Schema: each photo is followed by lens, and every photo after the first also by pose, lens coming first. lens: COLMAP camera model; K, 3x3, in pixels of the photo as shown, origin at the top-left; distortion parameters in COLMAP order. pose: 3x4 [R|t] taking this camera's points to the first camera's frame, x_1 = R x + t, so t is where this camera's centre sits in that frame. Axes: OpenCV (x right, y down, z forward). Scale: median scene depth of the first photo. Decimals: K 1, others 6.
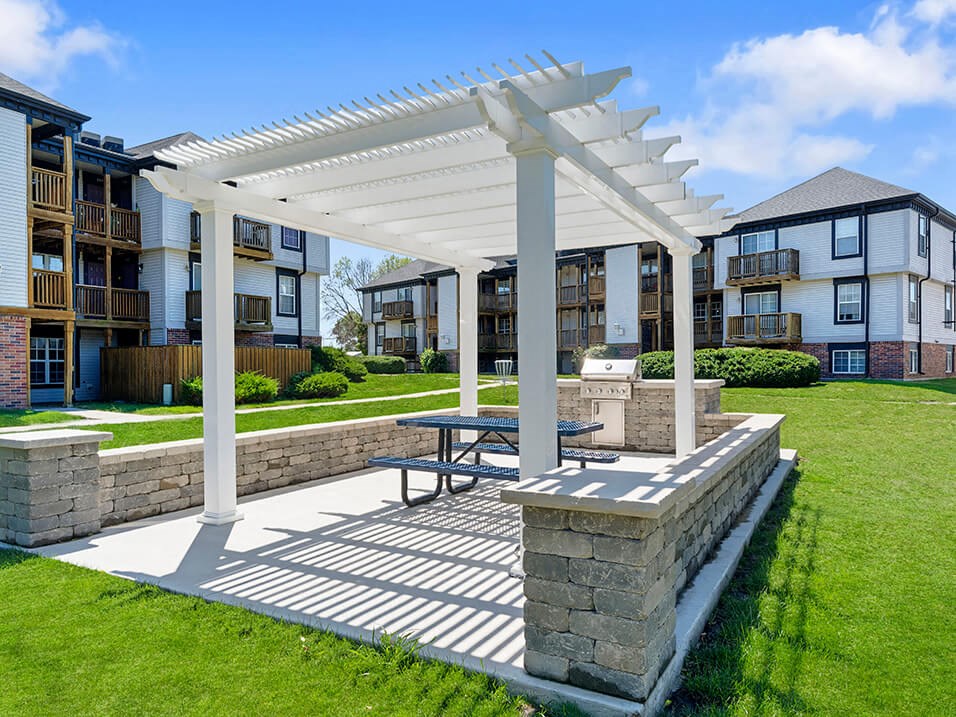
lens RADIAL K [[654.3, 0, 478.0], [0, 654.3, 358.5], [0, 0, 1]] dist [-0.004850, -0.000587]
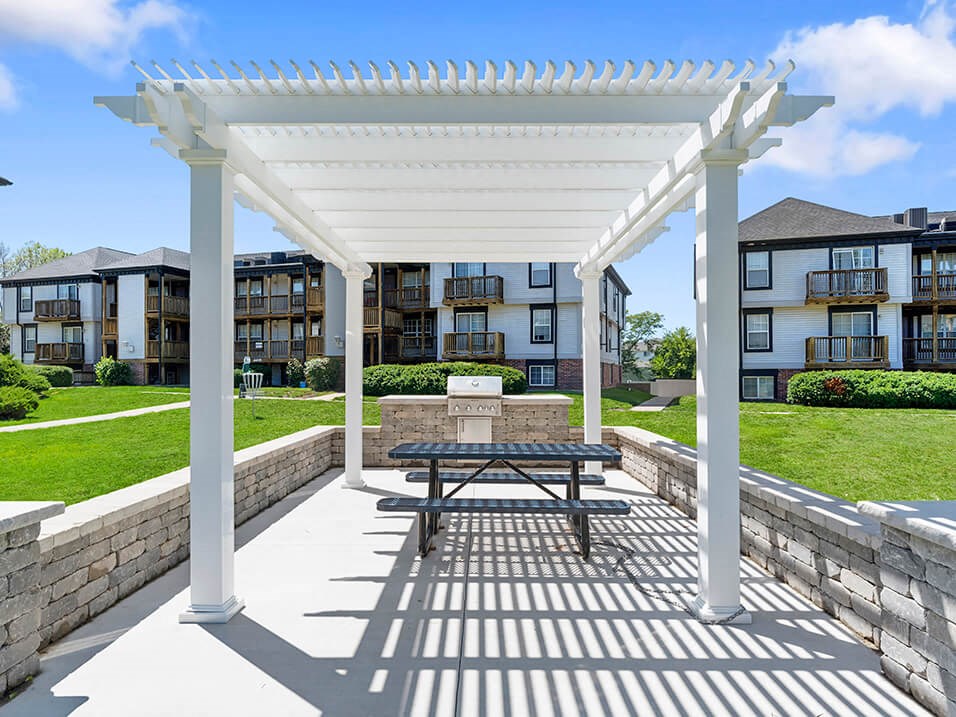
lens RADIAL K [[638.8, 0, 478.0], [0, 638.8, 358.5], [0, 0, 1]] dist [-0.000986, 0.000543]
pose [[0.873059, 0.017419, 0.487302, -0.090693], [-0.008860, 0.999763, -0.019864, -0.001974], [-0.487533, 0.013025, 0.873007, 0.051266]]
